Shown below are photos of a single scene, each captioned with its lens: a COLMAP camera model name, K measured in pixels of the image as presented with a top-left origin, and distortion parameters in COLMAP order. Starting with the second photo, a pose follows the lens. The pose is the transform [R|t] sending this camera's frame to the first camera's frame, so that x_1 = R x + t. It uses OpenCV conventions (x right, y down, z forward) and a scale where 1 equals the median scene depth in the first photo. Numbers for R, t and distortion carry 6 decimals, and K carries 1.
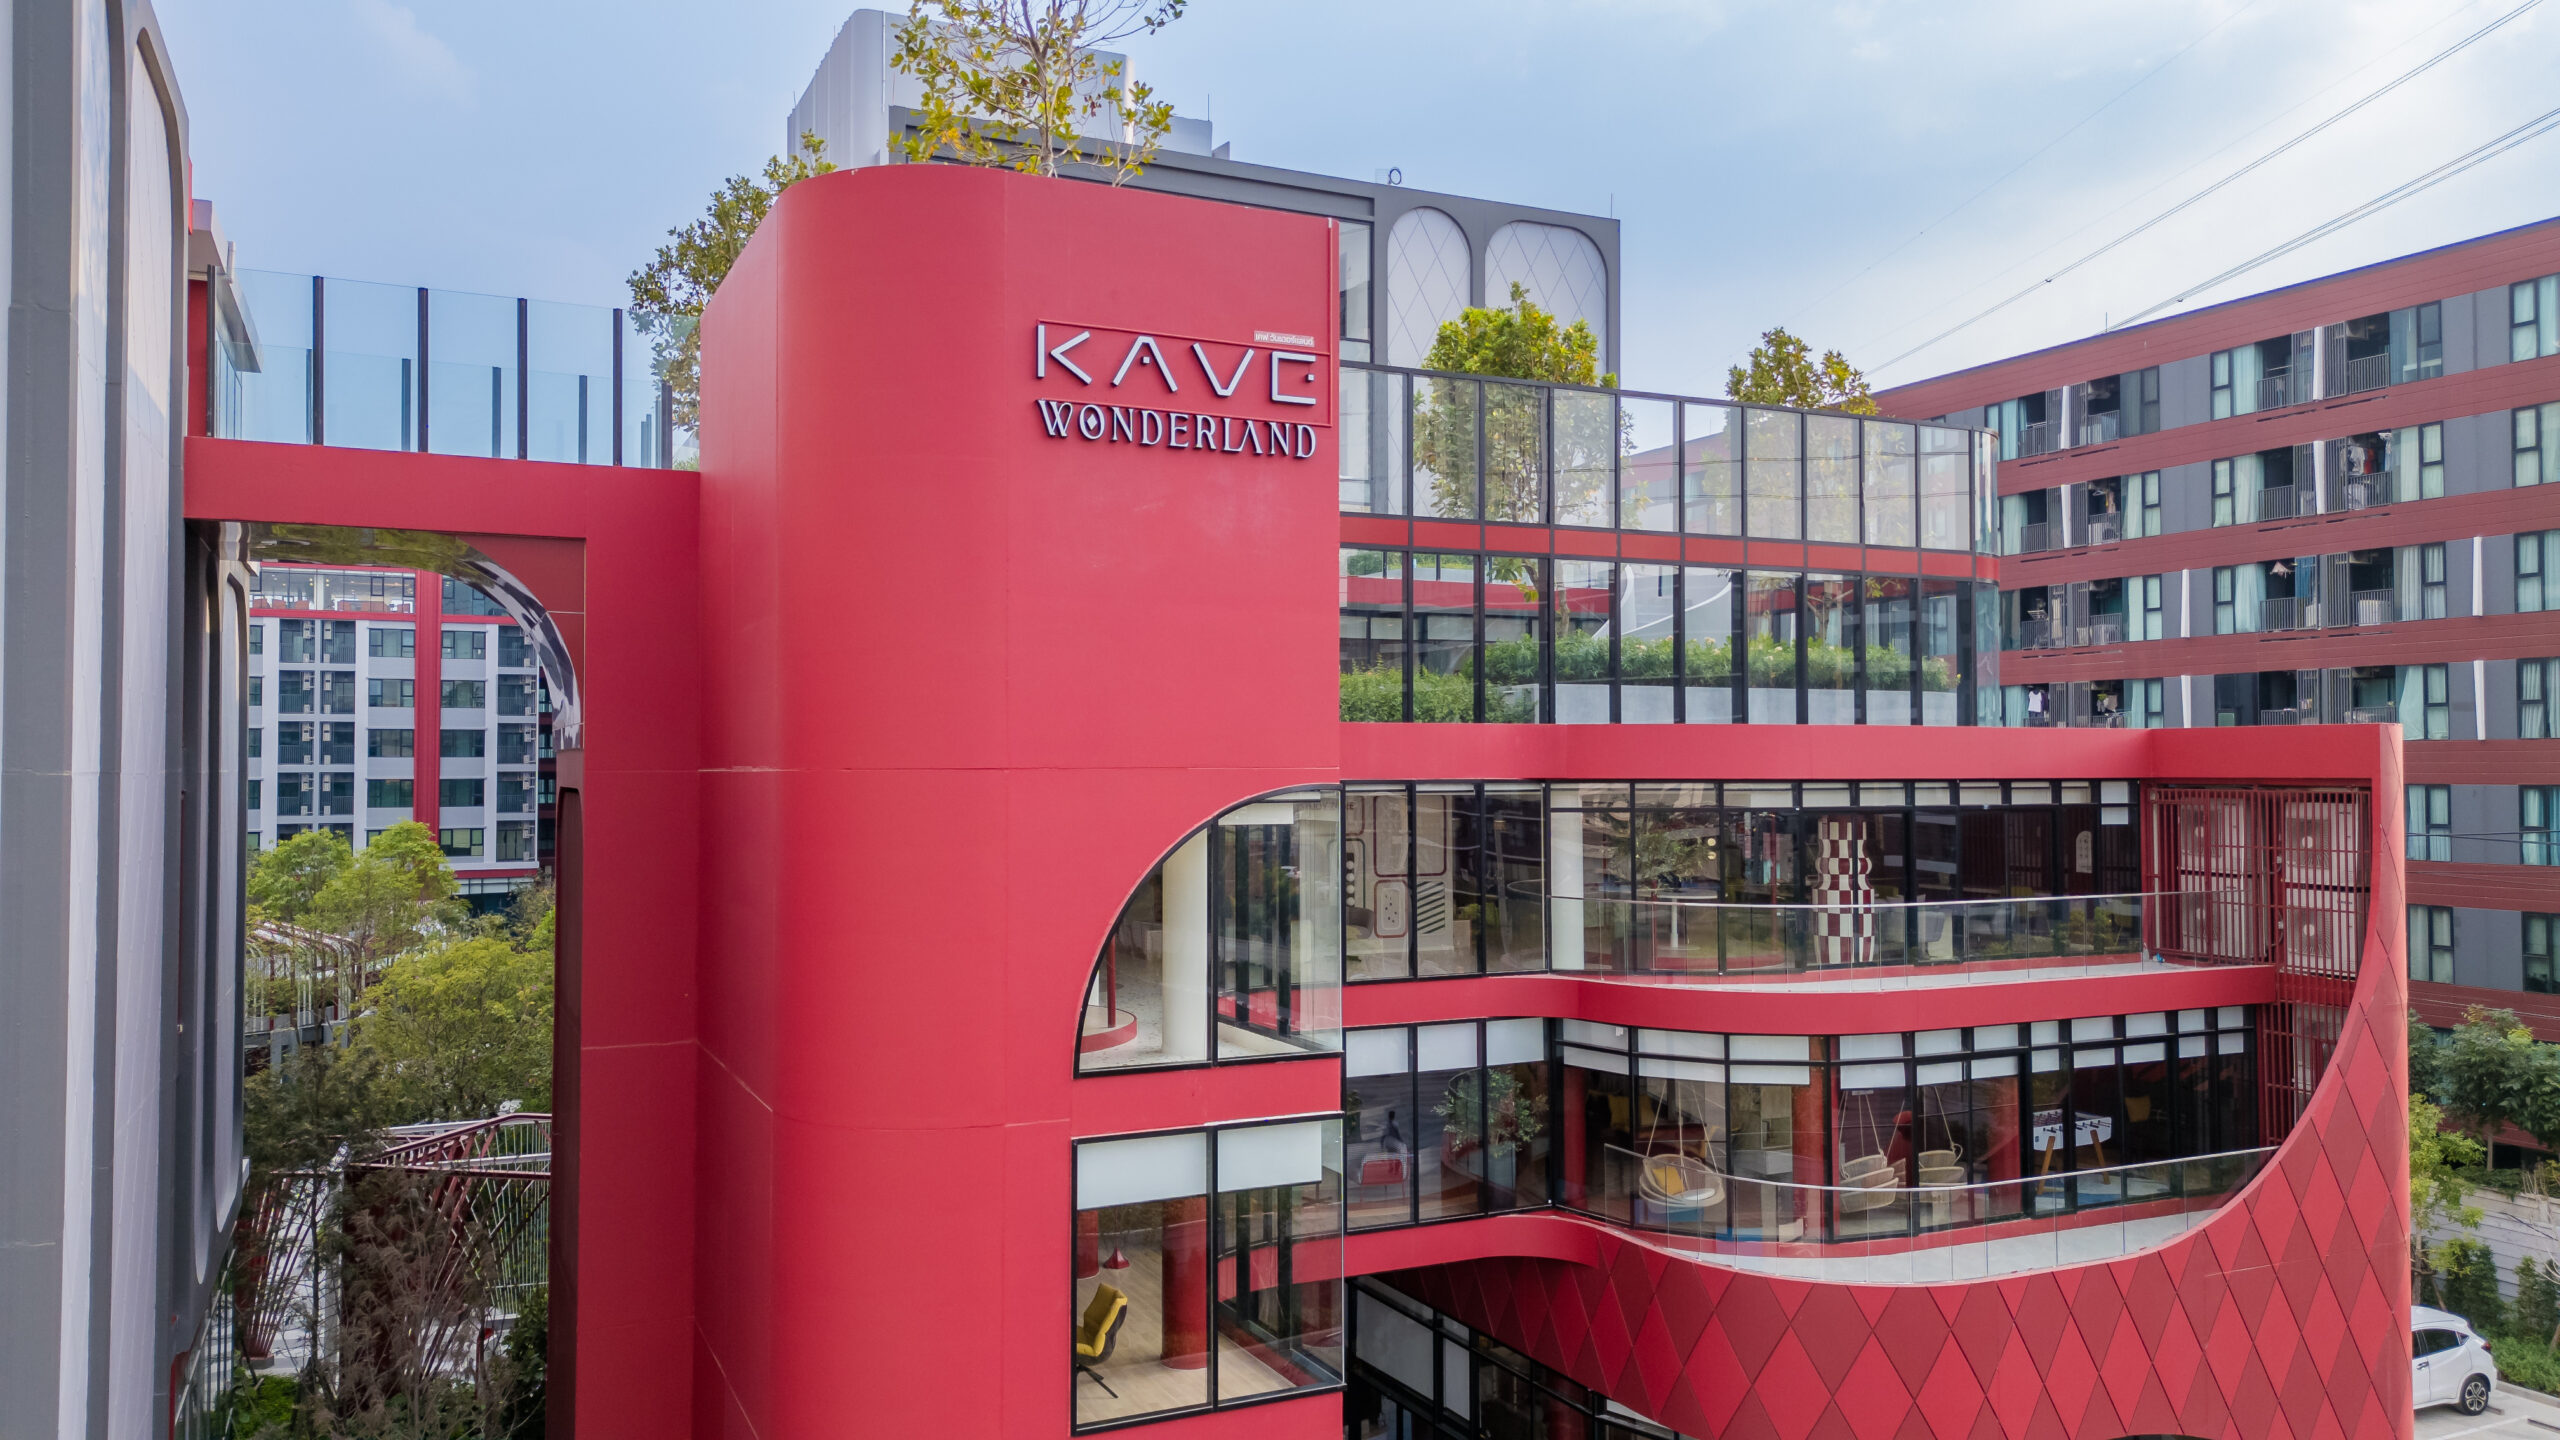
lens RADIAL K [[1799.9, 0, 1280.0], [0, 1799.9, 720.0], [0, 0, 1]] dist [0.073359, -0.068187]
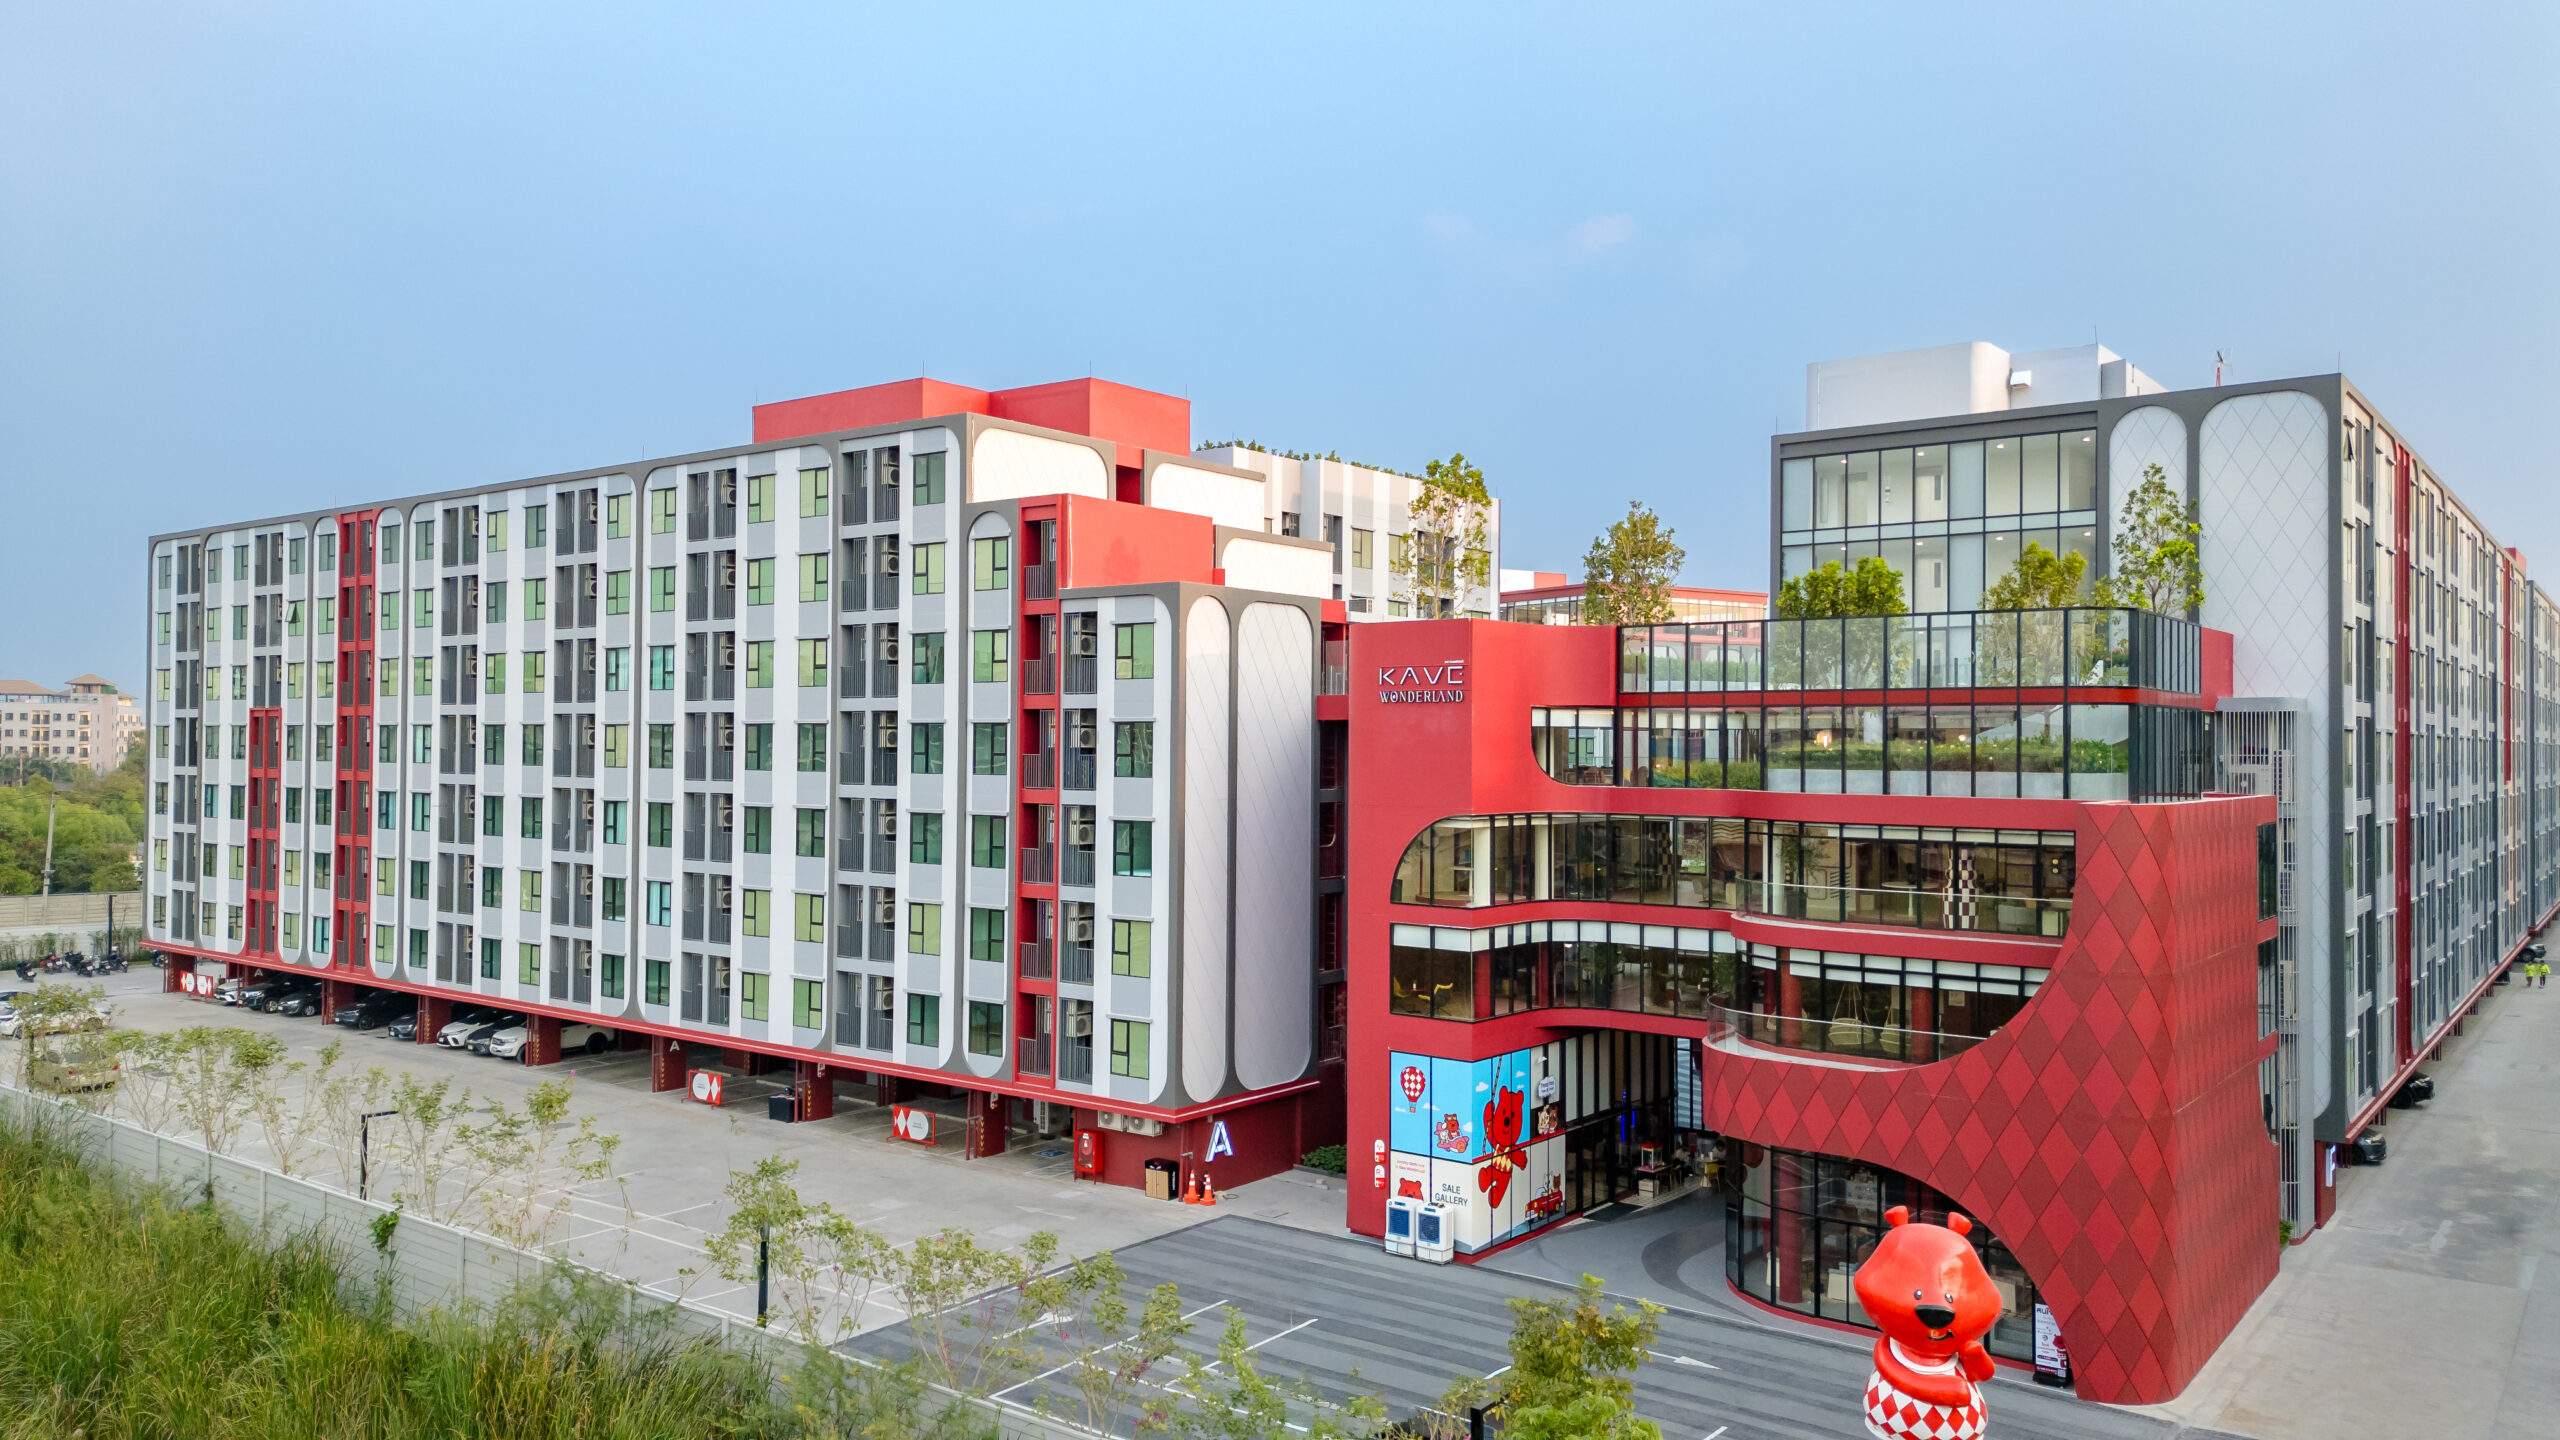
lens RADIAL K [[1814.1, 0, 1285.8], [0, 1814.1, 728.6], [0, 0, 1]] dist [0.125938, -0.212470]
pose [[0.445388, -0.006068, -0.895317, 1.863220], [0.011062, 0.999938, -0.001274, -0.075156], [0.895270, -0.009337, 0.445427, -0.411784]]
